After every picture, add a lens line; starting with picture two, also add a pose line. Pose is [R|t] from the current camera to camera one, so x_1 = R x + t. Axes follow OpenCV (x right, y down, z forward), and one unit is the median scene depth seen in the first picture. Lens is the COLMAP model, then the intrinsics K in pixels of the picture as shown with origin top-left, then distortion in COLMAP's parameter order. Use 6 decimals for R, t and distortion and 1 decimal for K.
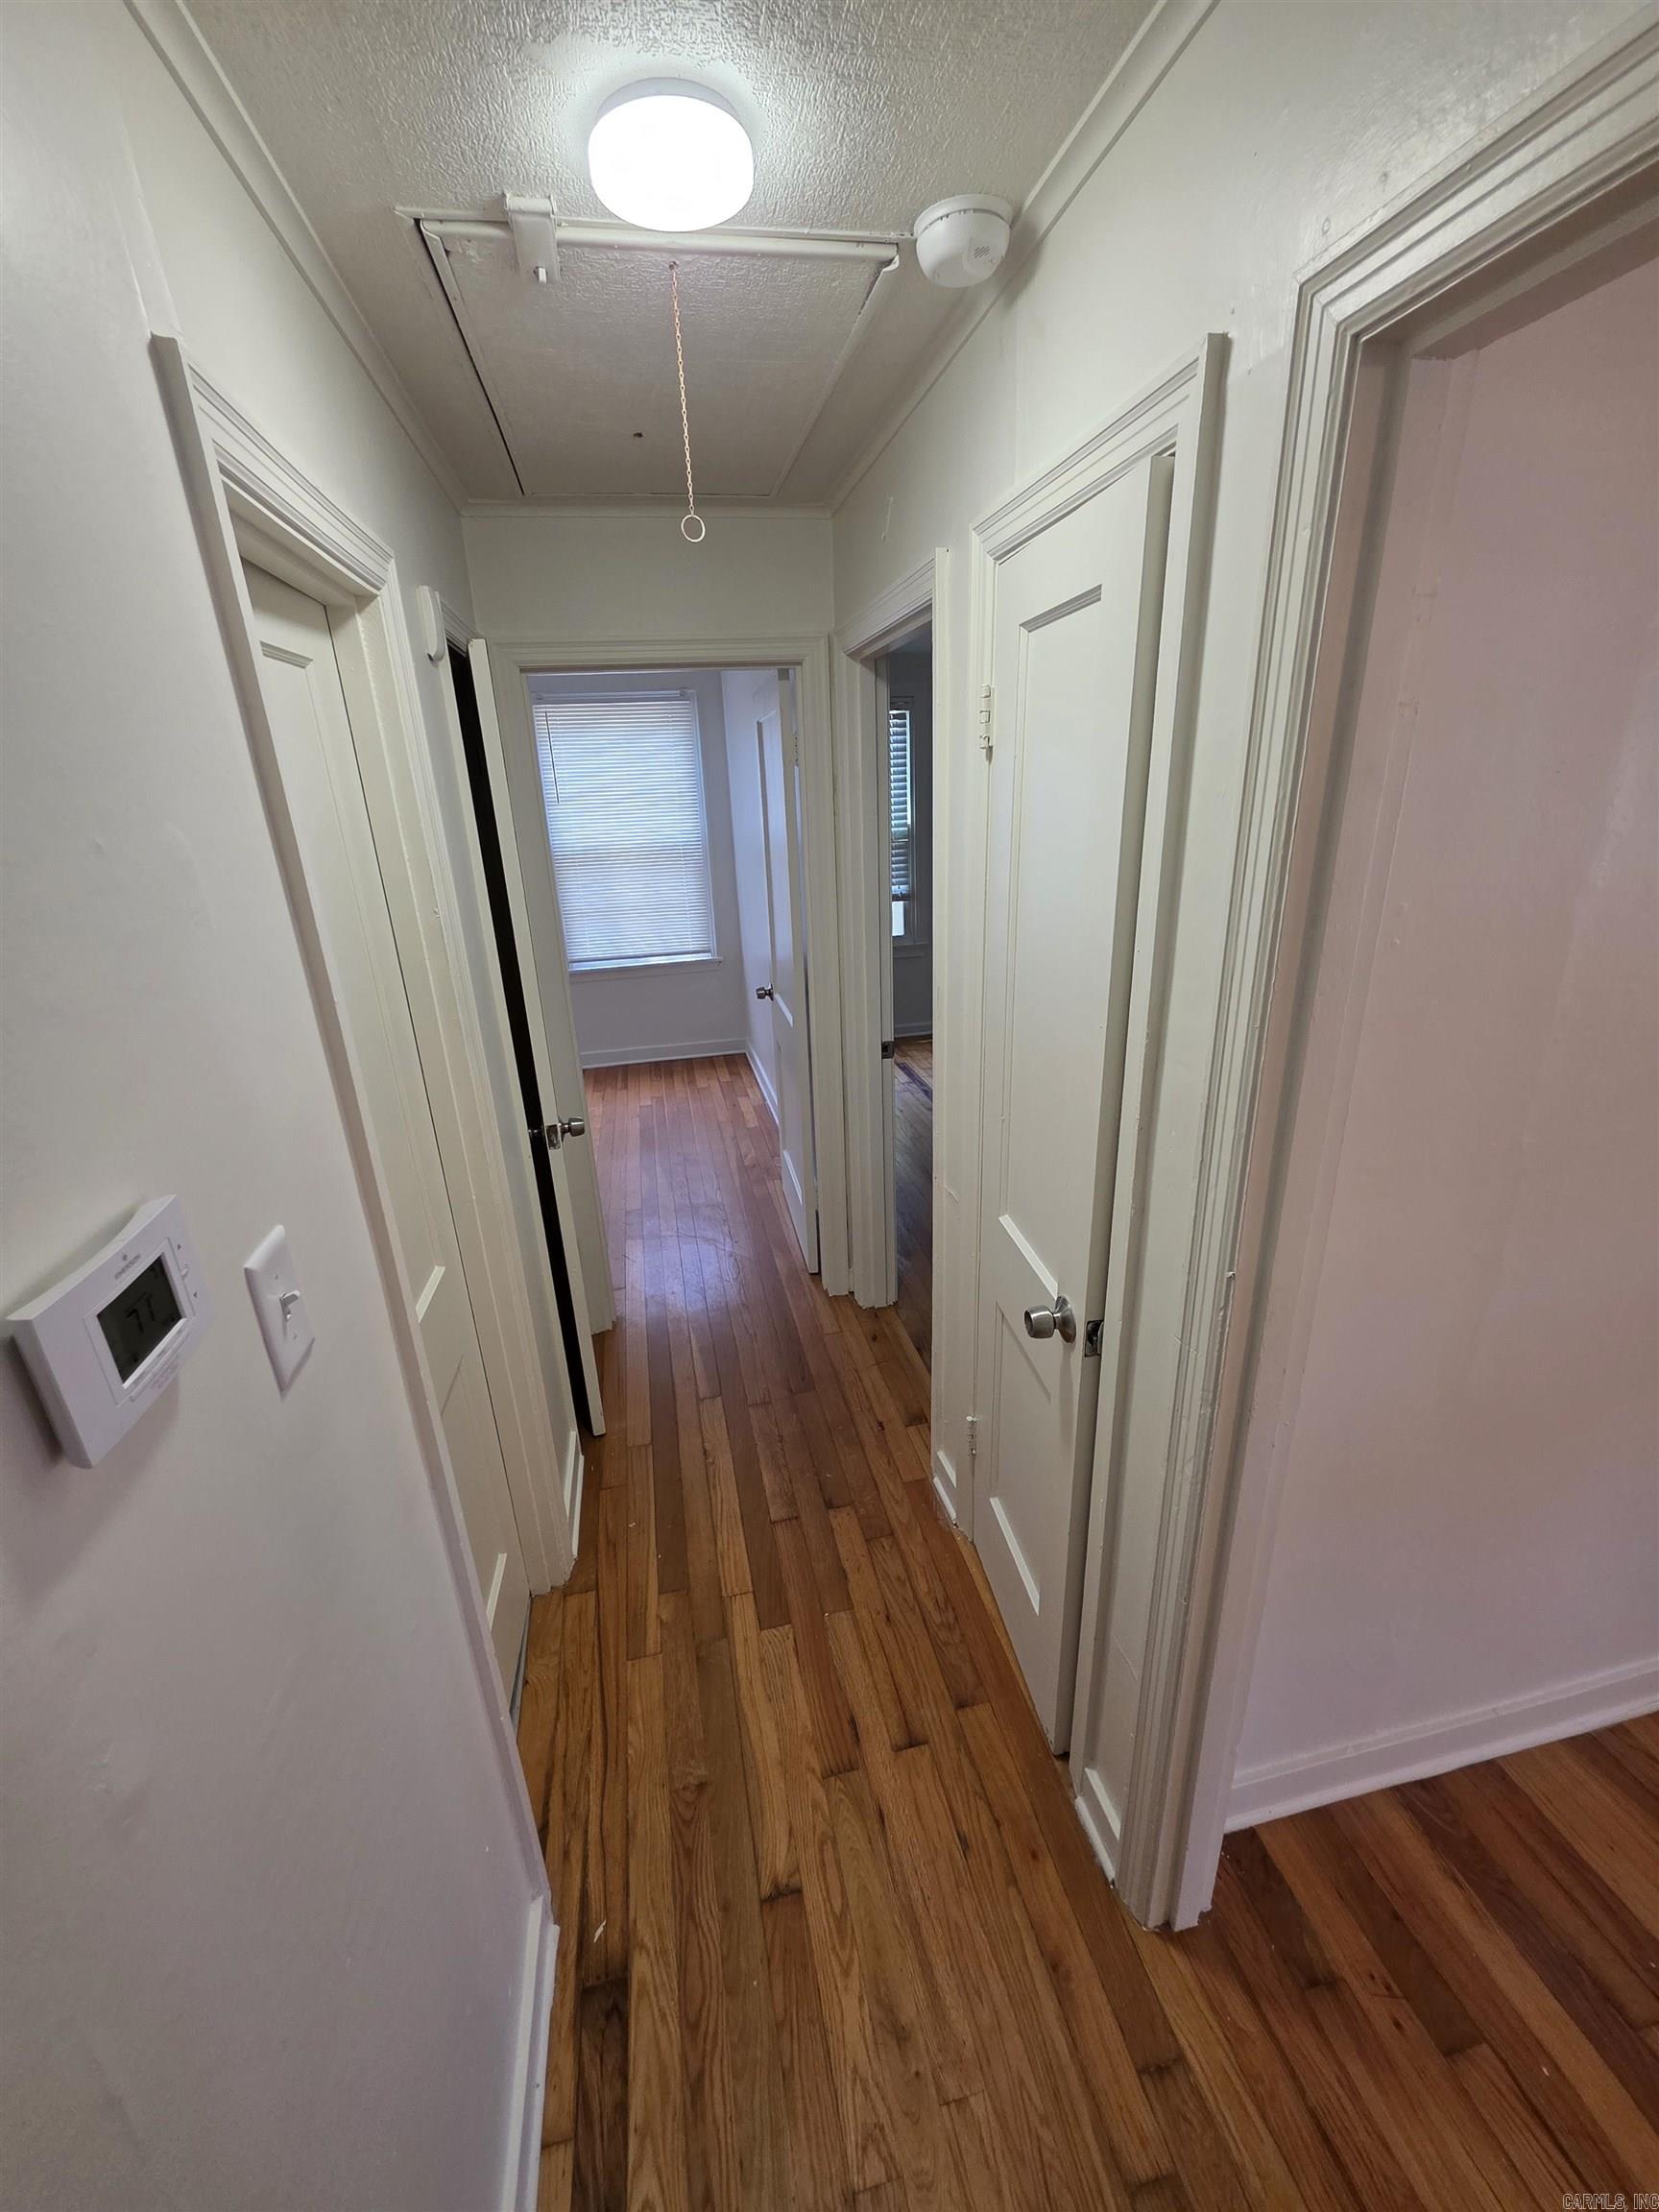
lens RADIAL K [[883.1, 0, 828.1], [0, 883.1, 1112.8], [0, 0, 1]] dist [-0.001655, 0.002625]
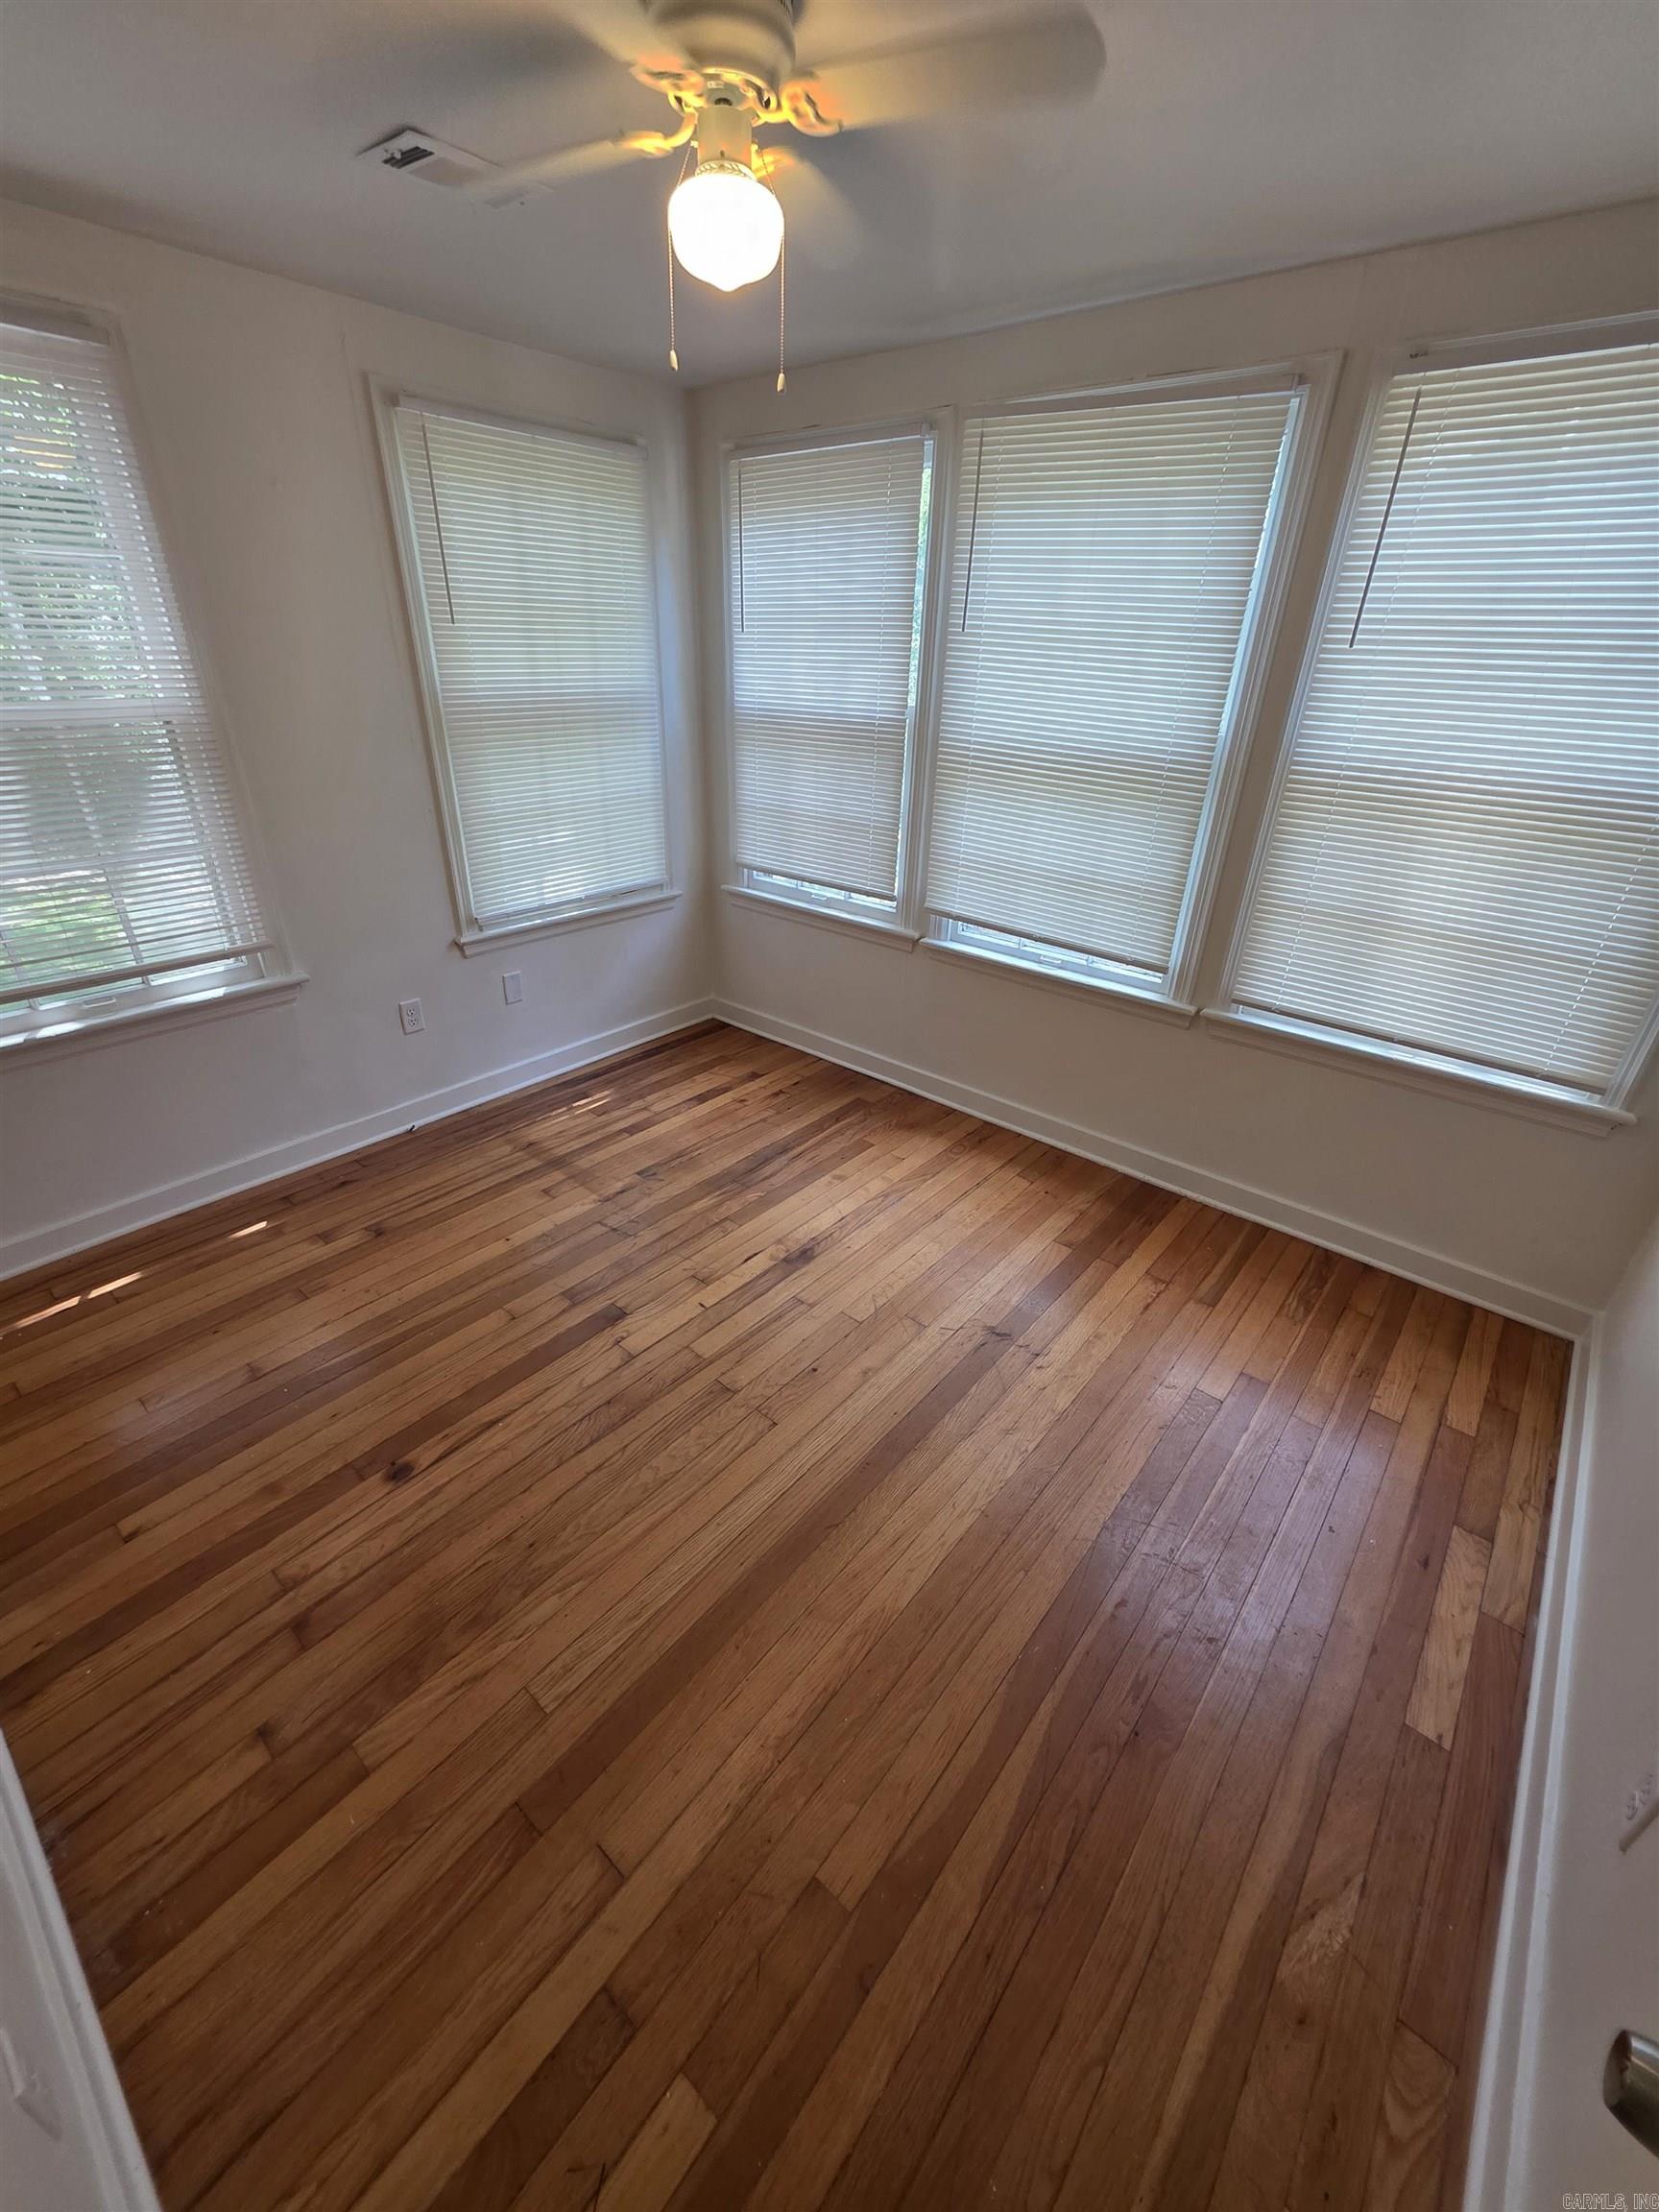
lens RADIAL K [[883.1, 0, 826.1], [0, 883.1, 1100.0], [0, 0, 1]] dist [-0.001655, 0.002625]
pose [[0.610593, 0.416232, -0.673741, -0.083388], [-0.321273, 0.907781, 0.269661, -0.180430], [0.723851, 0.051802, 0.688009, 0.517669]]
